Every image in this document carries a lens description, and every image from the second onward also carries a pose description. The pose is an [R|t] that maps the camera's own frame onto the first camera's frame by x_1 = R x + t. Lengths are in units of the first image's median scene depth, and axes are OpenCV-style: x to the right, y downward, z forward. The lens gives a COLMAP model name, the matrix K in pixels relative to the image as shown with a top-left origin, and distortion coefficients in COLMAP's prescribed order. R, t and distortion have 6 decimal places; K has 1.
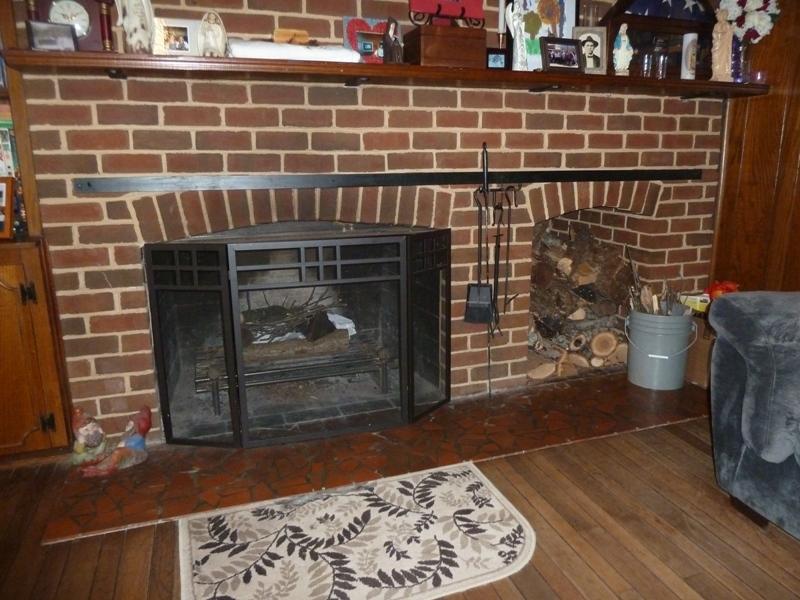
lens RADIAL K [[591.6, 0, 404.5], [0, 591.6, 294.5], [0, 0, 1]] dist [-0.036858, 0.013717]
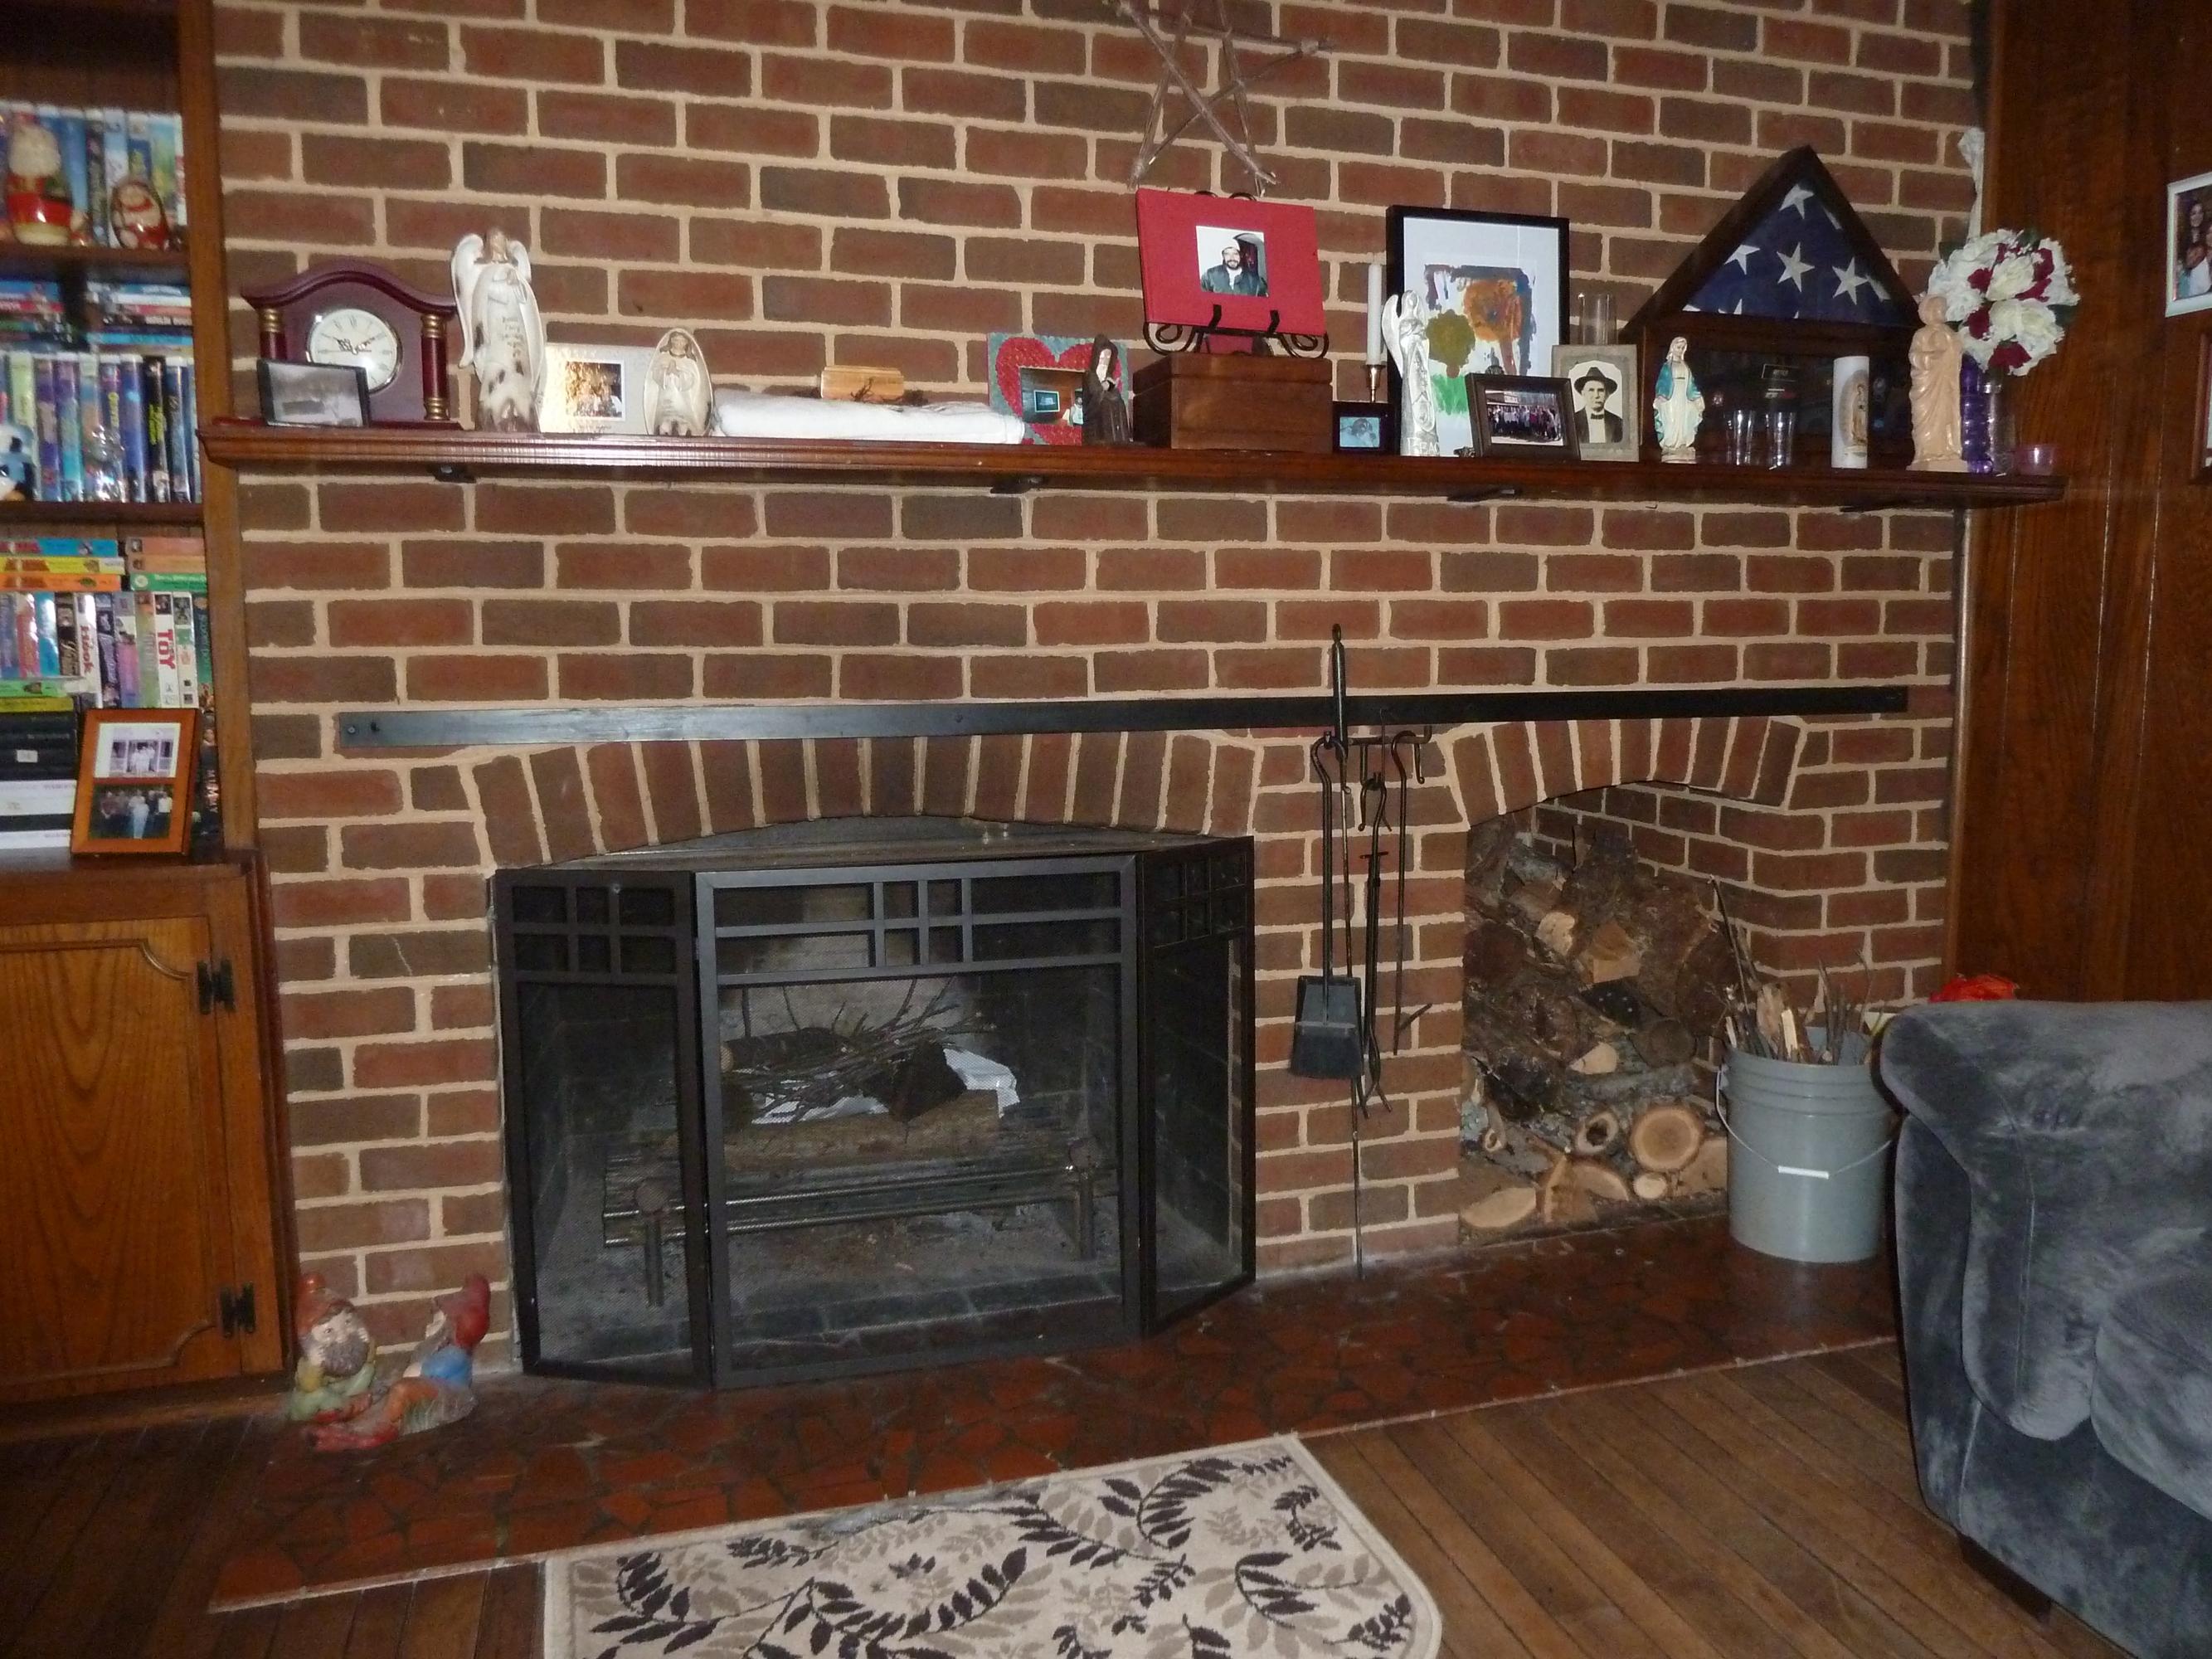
lens RADIAL K [[1635.9, 0, 1116.9], [0, 1635.9, 817.2], [0, 0, 1]] dist [-0.036858, 0.013717]
pose [[0.998950, 0.005787, -0.045458, 0.039515], [-0.010958, 0.993379, -0.114356, 0.002446], [0.044495, 0.114734, 0.992399, -0.106262]]
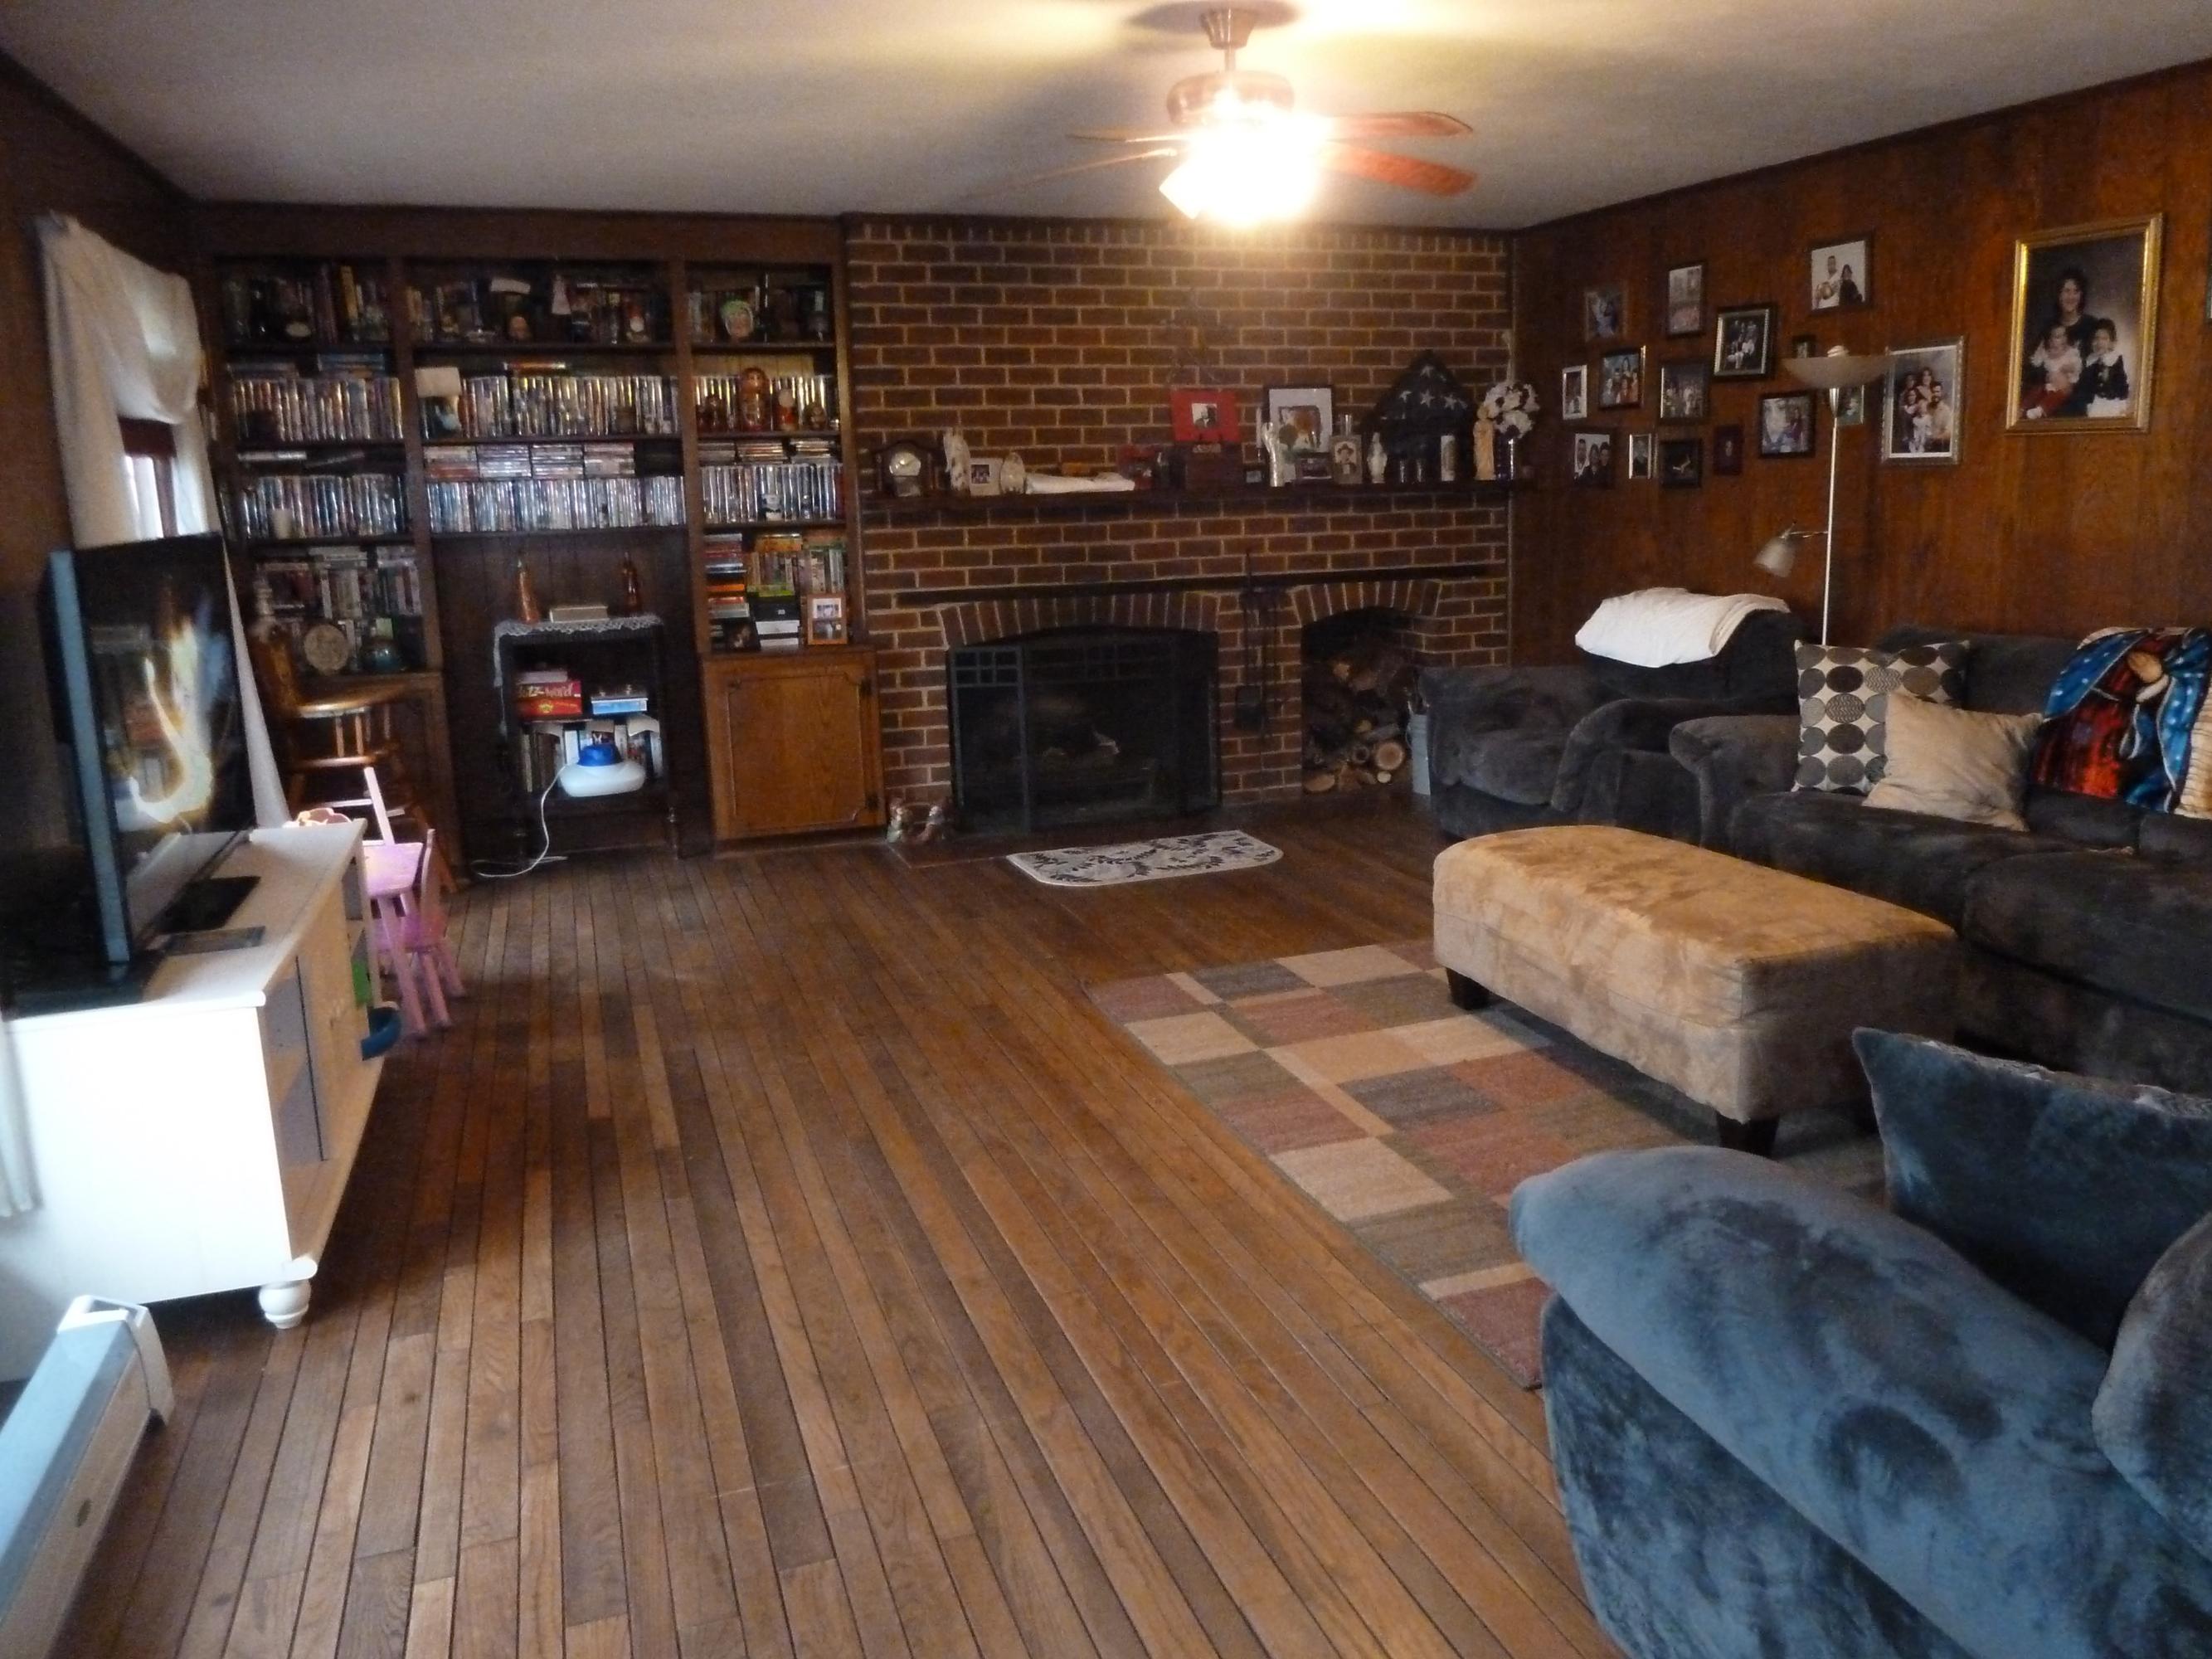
lens RADIAL K [[1635.9, 0, 1097.4], [0, 1635.9, 837.3], [0, 0, 1]] dist [-0.036858, 0.013717]
pose [[0.999474, -0.024718, -0.020971, -0.087040], [0.024068, 0.999239, -0.030681, 0.357822], [0.021714, 0.030160, 0.999309, -2.002751]]
